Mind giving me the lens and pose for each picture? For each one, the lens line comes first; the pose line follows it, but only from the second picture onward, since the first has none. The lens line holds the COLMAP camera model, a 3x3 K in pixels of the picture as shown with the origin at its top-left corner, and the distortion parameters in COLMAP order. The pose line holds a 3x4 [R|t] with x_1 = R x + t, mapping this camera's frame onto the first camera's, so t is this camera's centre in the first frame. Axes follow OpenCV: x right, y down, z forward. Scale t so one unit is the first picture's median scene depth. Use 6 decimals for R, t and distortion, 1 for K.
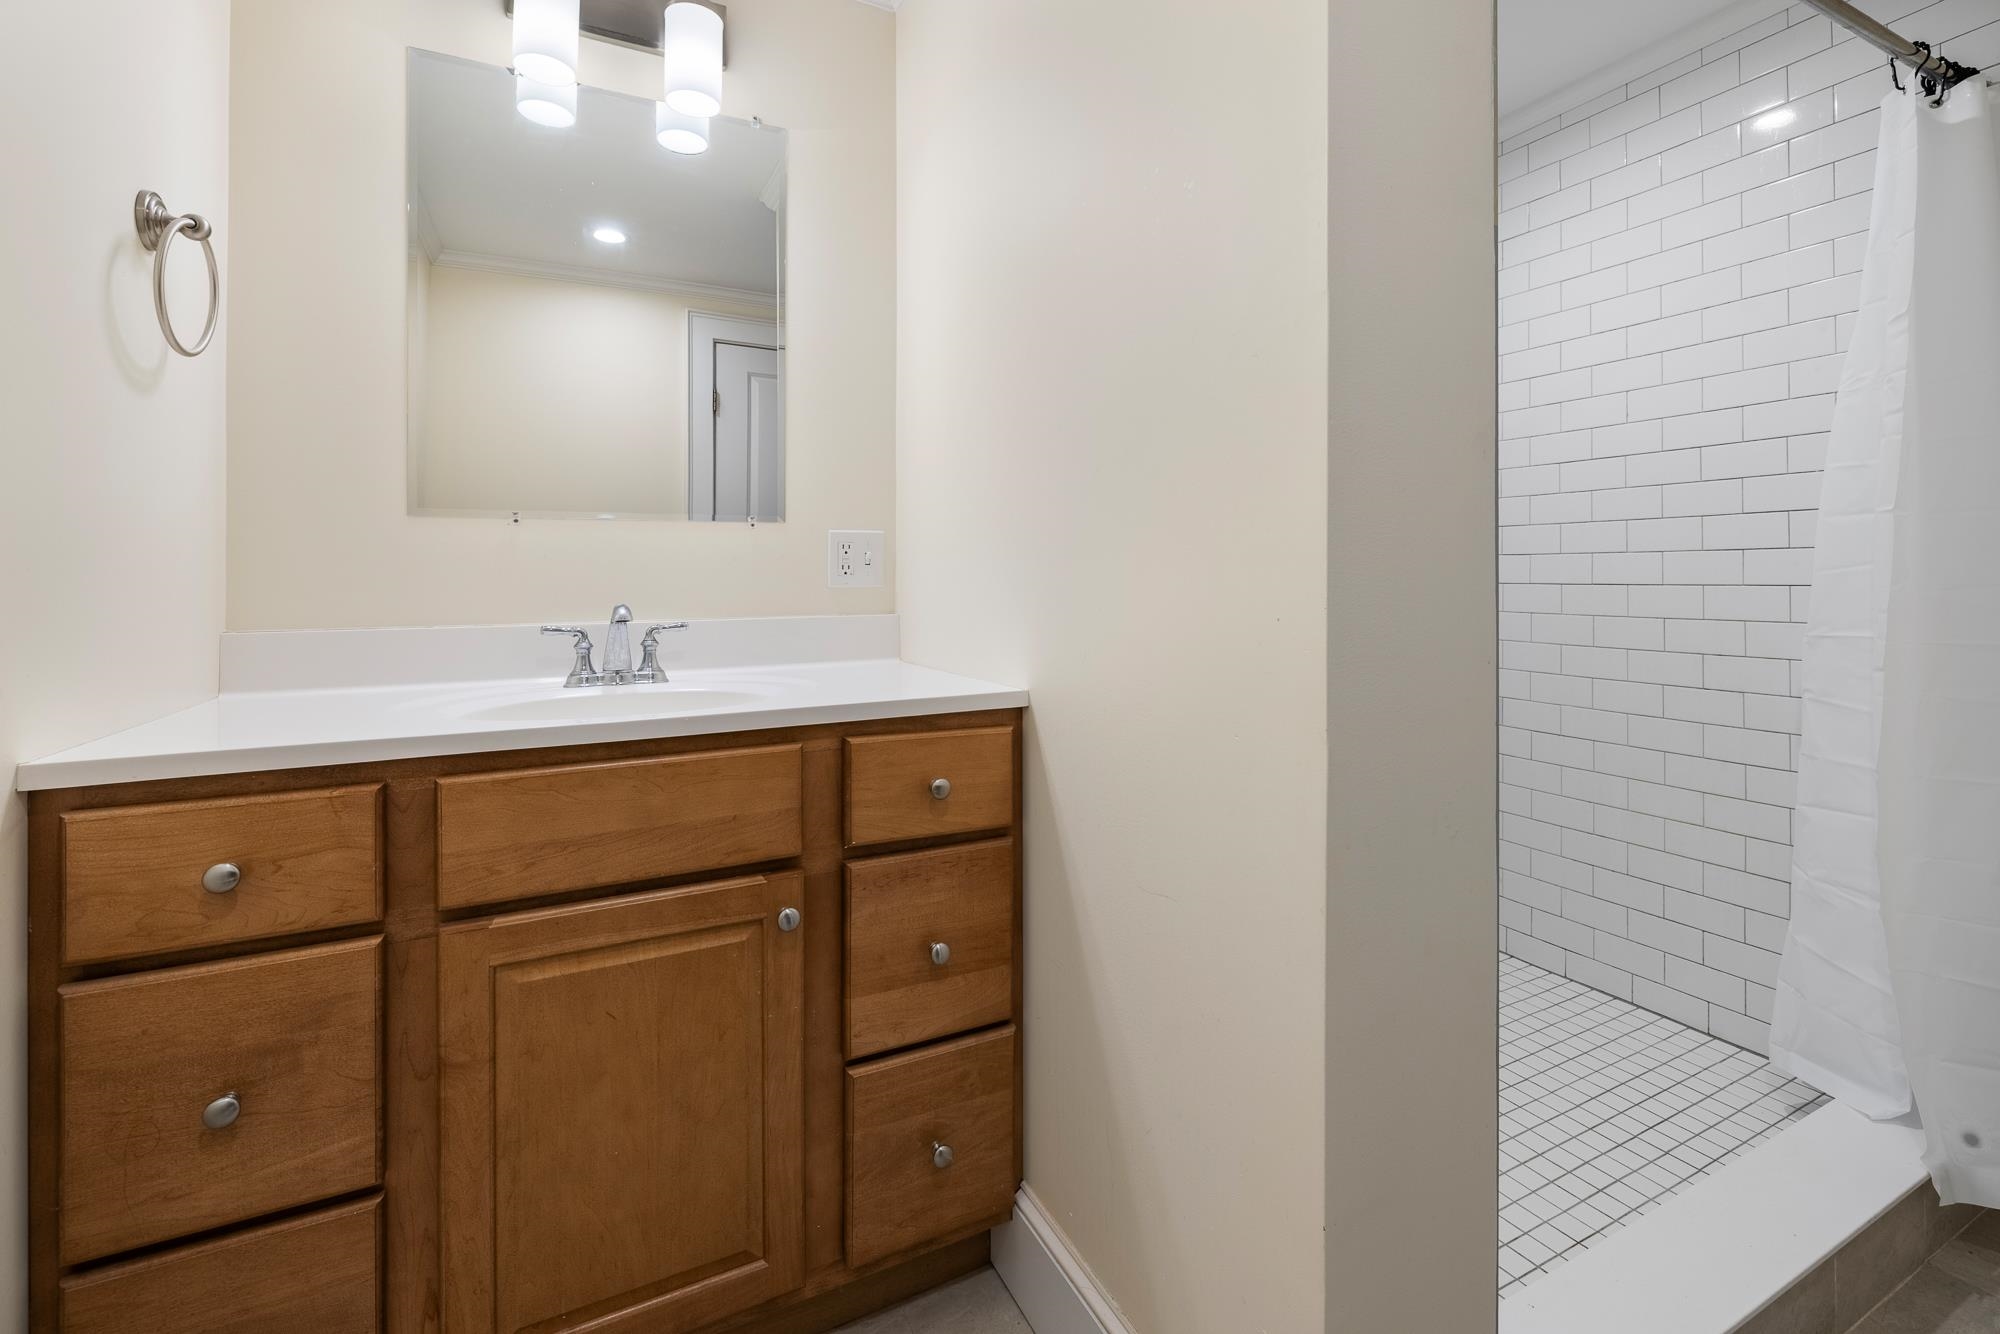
lens RADIAL K [[862.2, 0, 998.1], [0, 862.2, 565.3], [0, 0, 1]] dist [-0.003281, -0.000030]
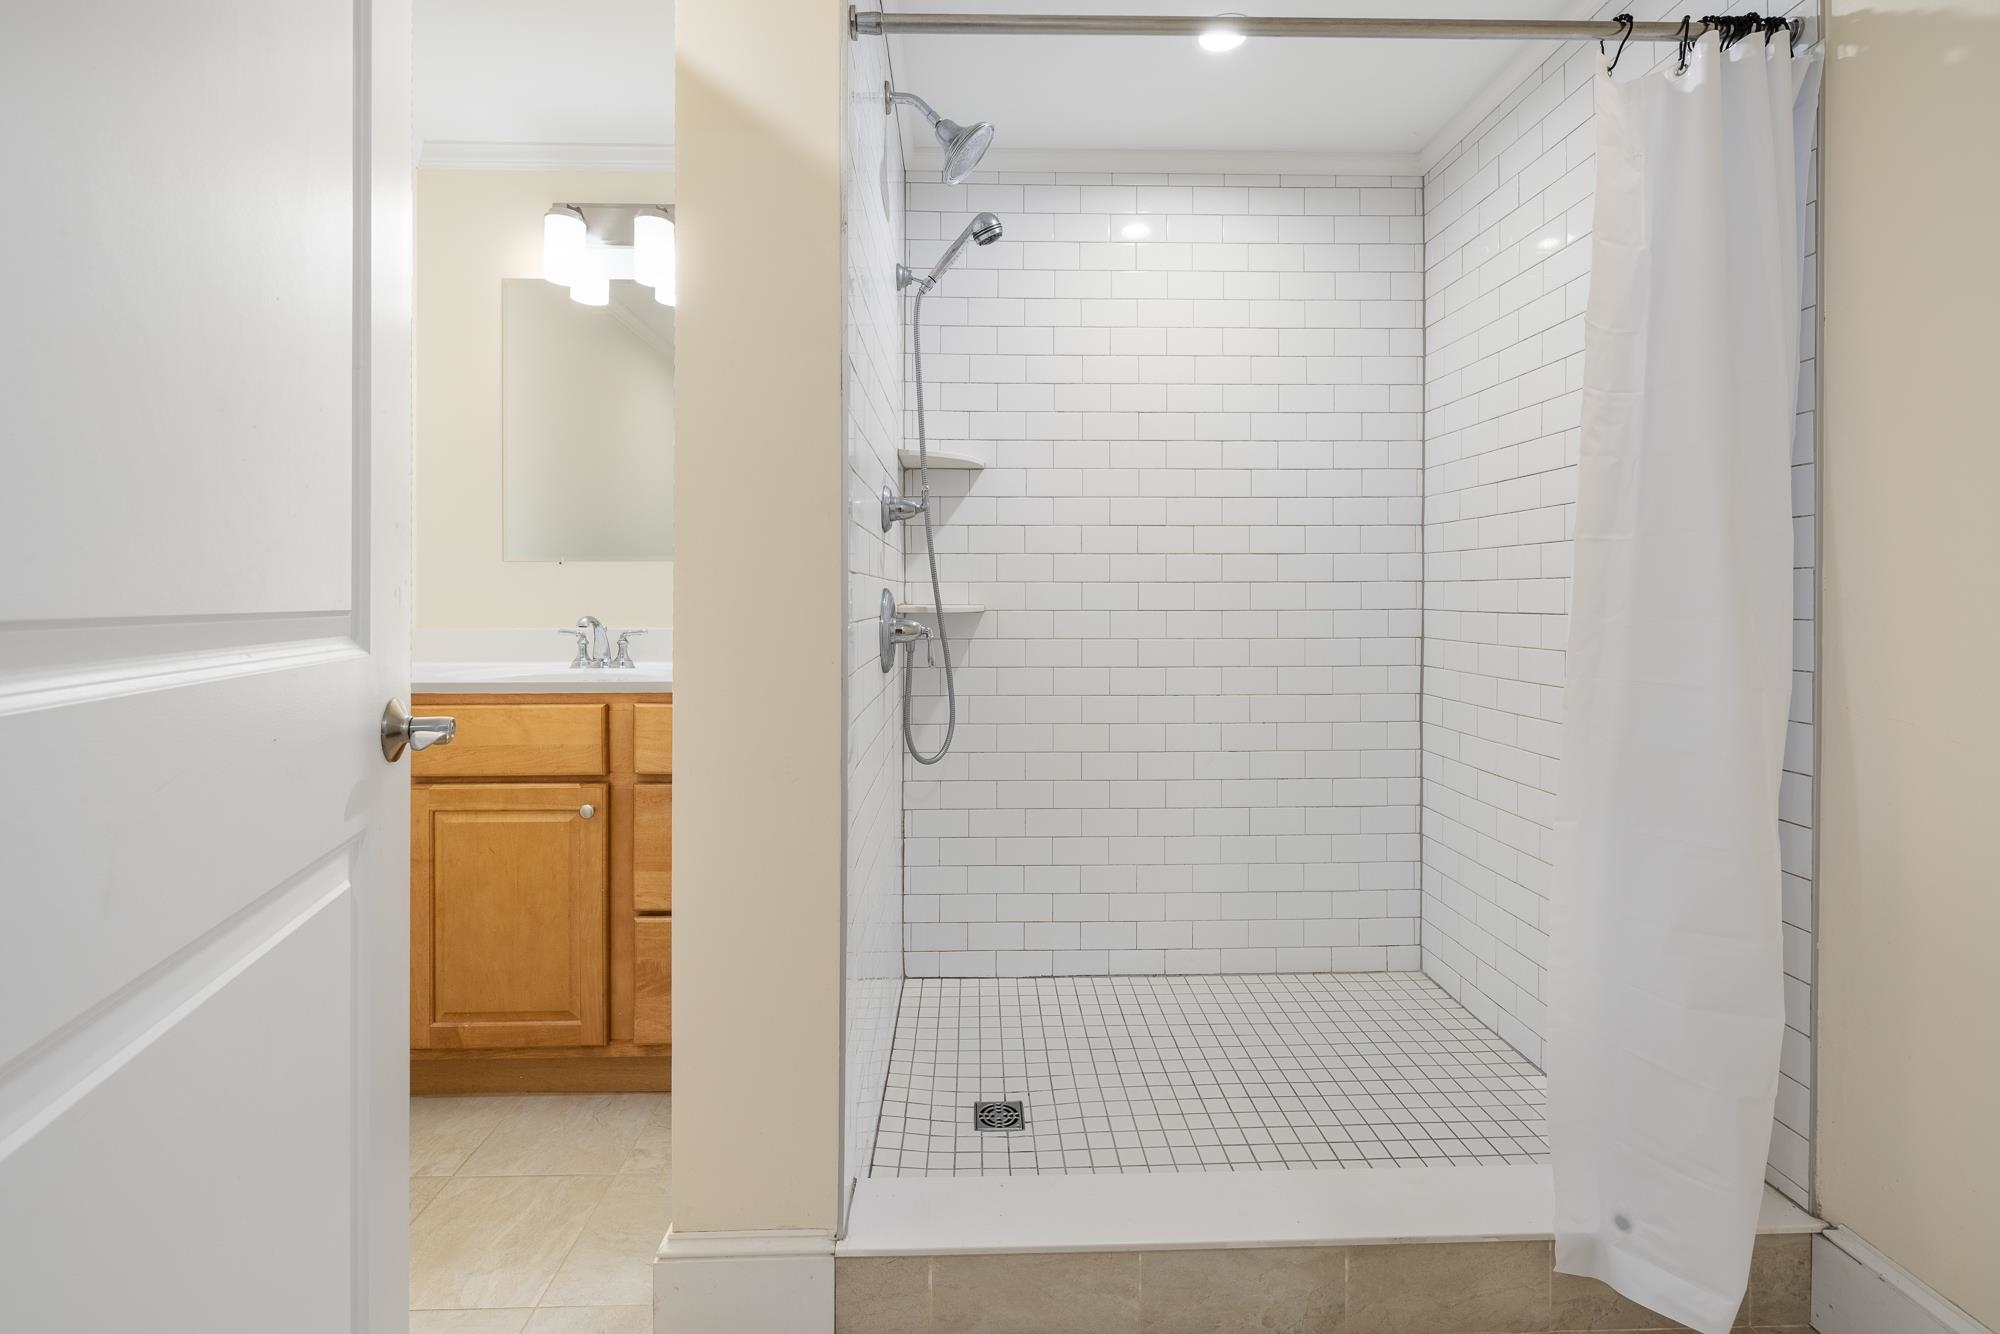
lens RADIAL K [[862.2, 0, 995.3], [0, 862.2, 587.5], [0, 0, 1]] dist [-0.003281, -0.000030]
pose [[0.907695, 0.001139, -0.419630, 1.101891], [-0.000429, 0.999998, 0.001786, -0.013152], [0.419631, -0.001441, 0.907694, -0.142800]]
